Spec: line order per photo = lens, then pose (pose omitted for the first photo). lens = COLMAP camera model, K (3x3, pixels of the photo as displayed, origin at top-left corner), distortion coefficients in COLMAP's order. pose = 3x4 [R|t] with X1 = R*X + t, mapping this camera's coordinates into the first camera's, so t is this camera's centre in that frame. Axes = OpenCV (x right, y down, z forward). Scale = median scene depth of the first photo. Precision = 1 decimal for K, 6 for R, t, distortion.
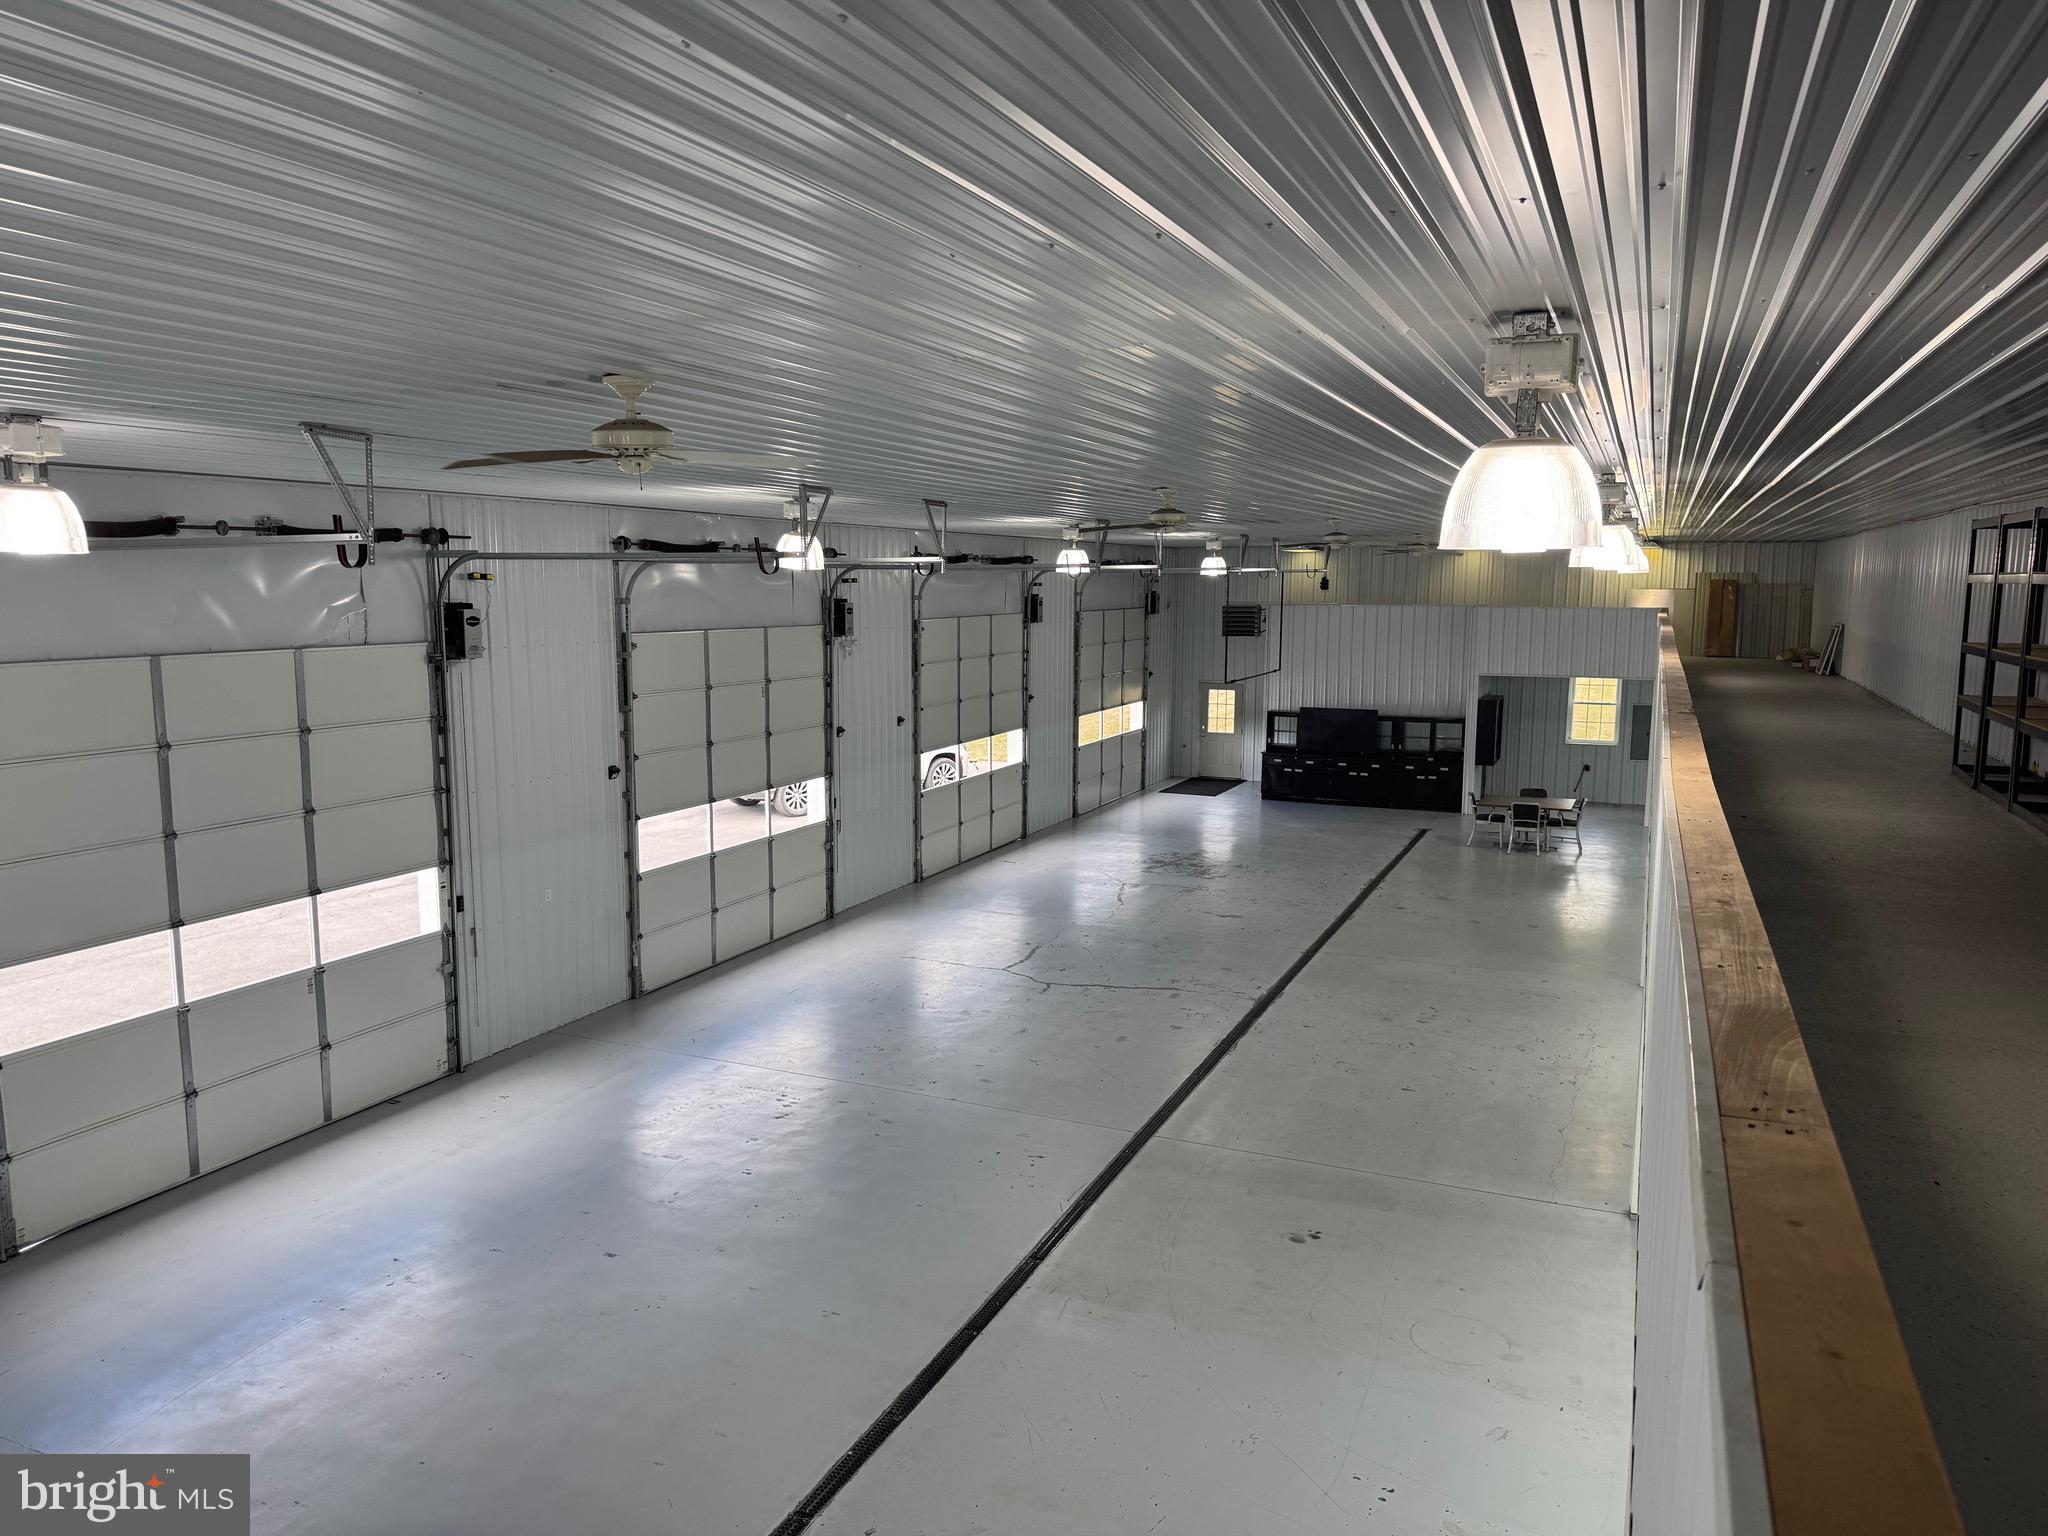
lens RADIAL K [[1395.8, 0, 1024.0], [0, 1395.8, 768.0], [0, 0, 1]] dist [0.094036, -0.142011]
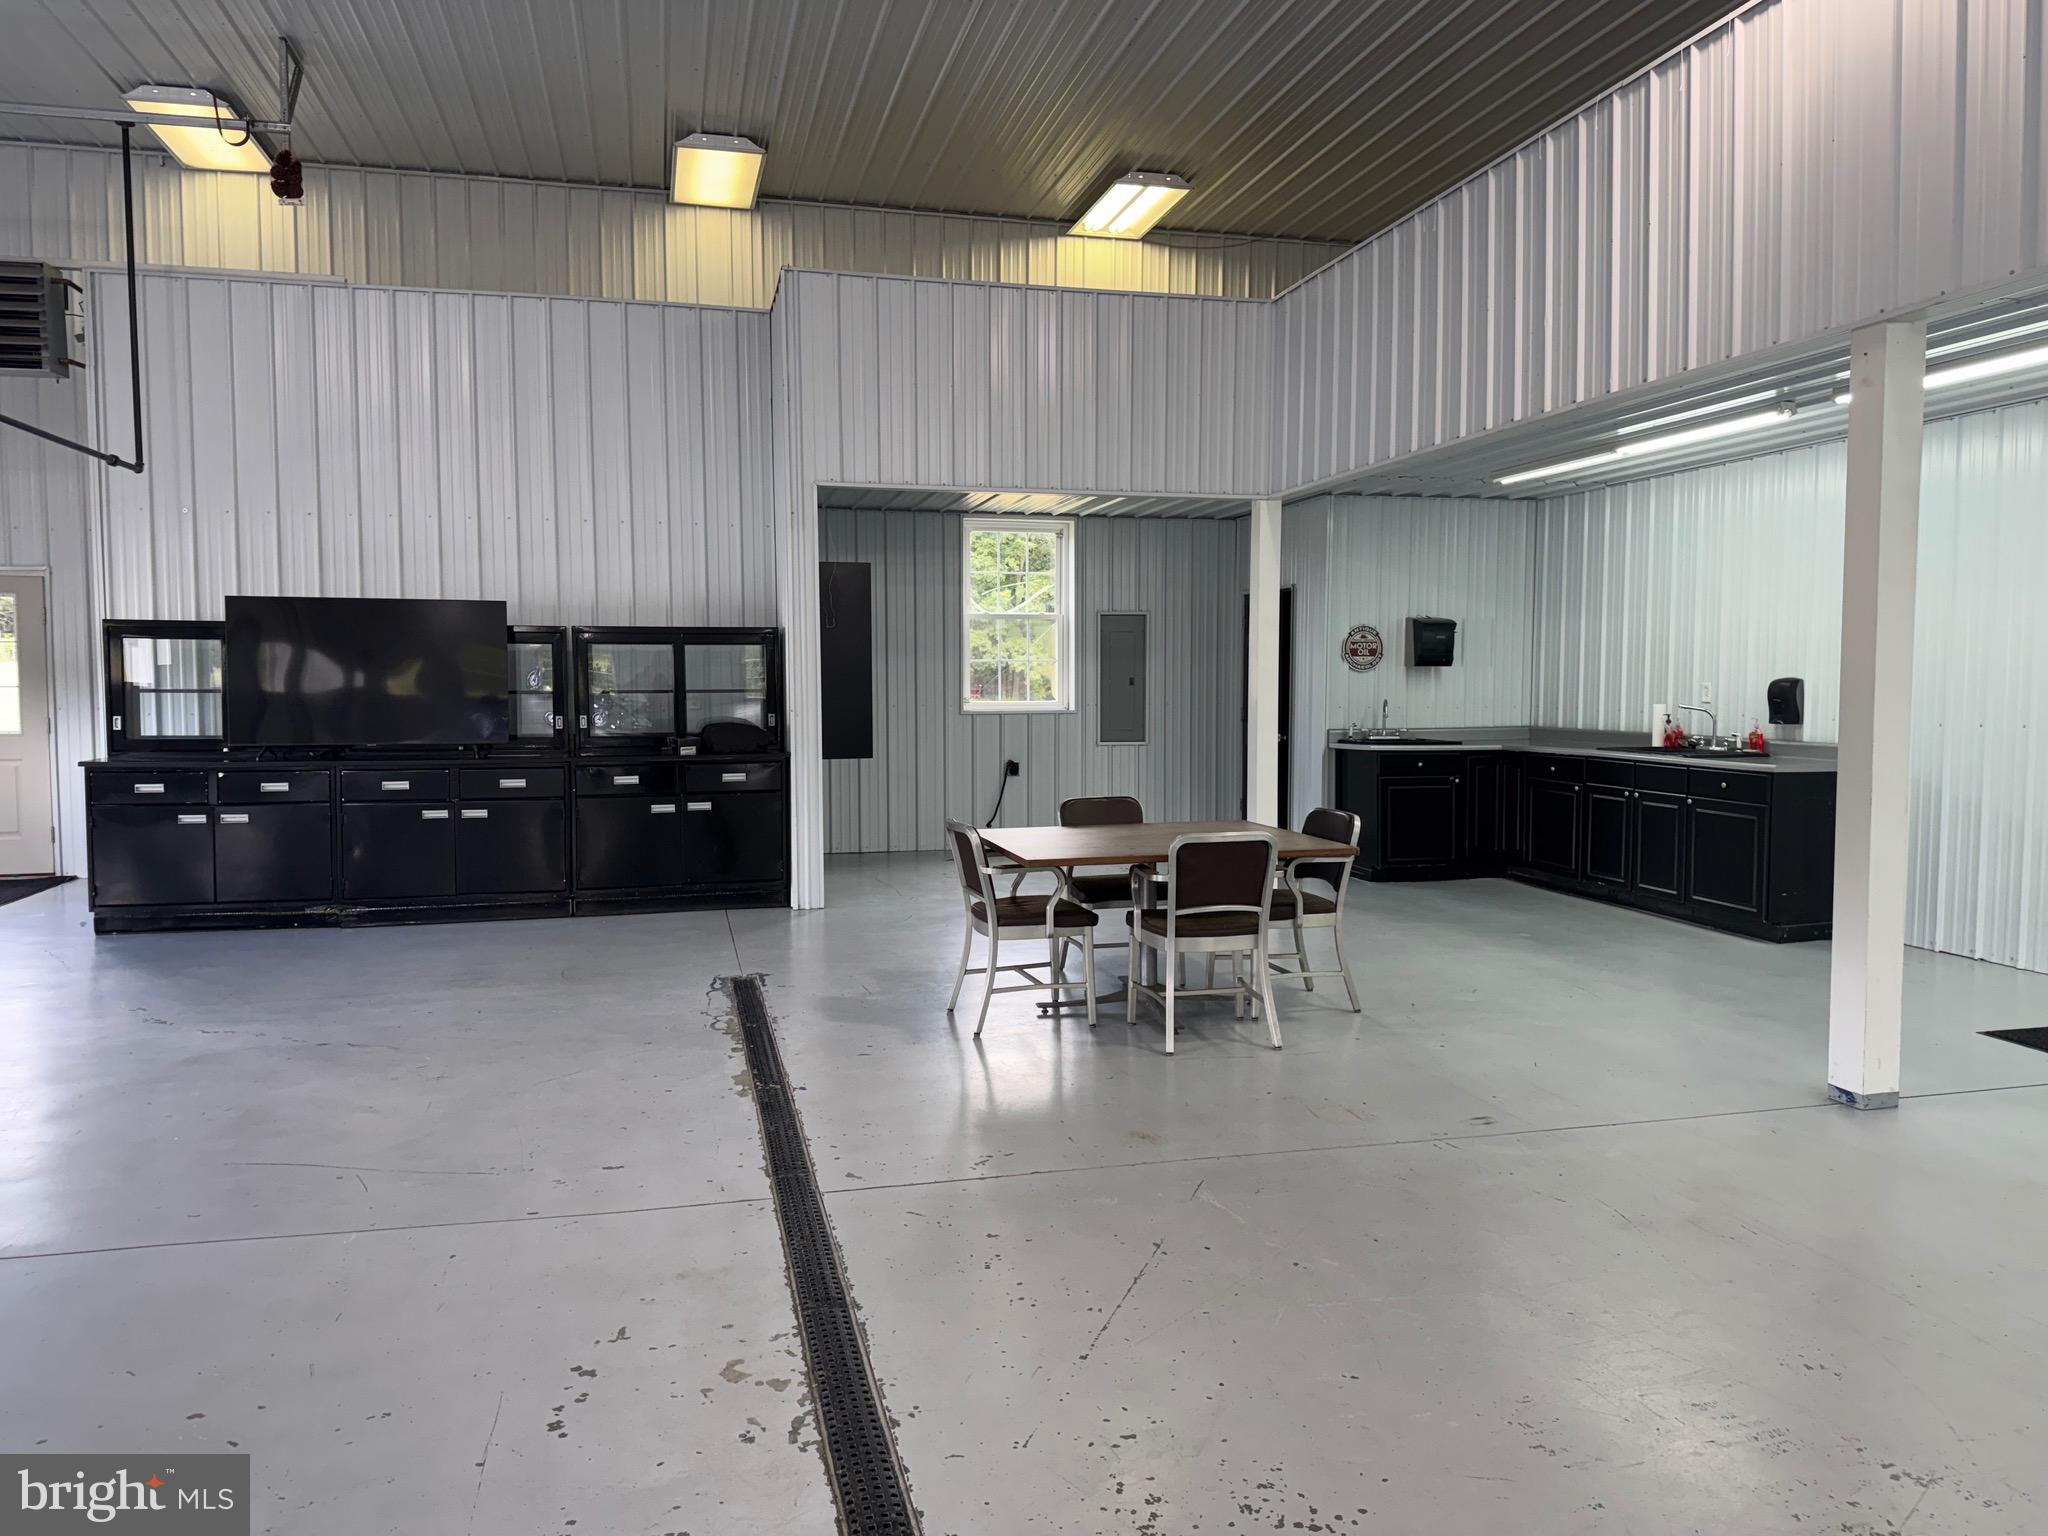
lens RADIAL K [[1395.8, 0, 1024.0], [0, 1395.8, 768.0], [0, 0, 1]] dist [0.094036, -0.142011]
pose [[0.784490, -0.044211, 0.618564, 0.147580], [0.084747, 0.995741, -0.036310, 0.015866], [-0.614324, 0.080906, 0.784895, 0.687857]]
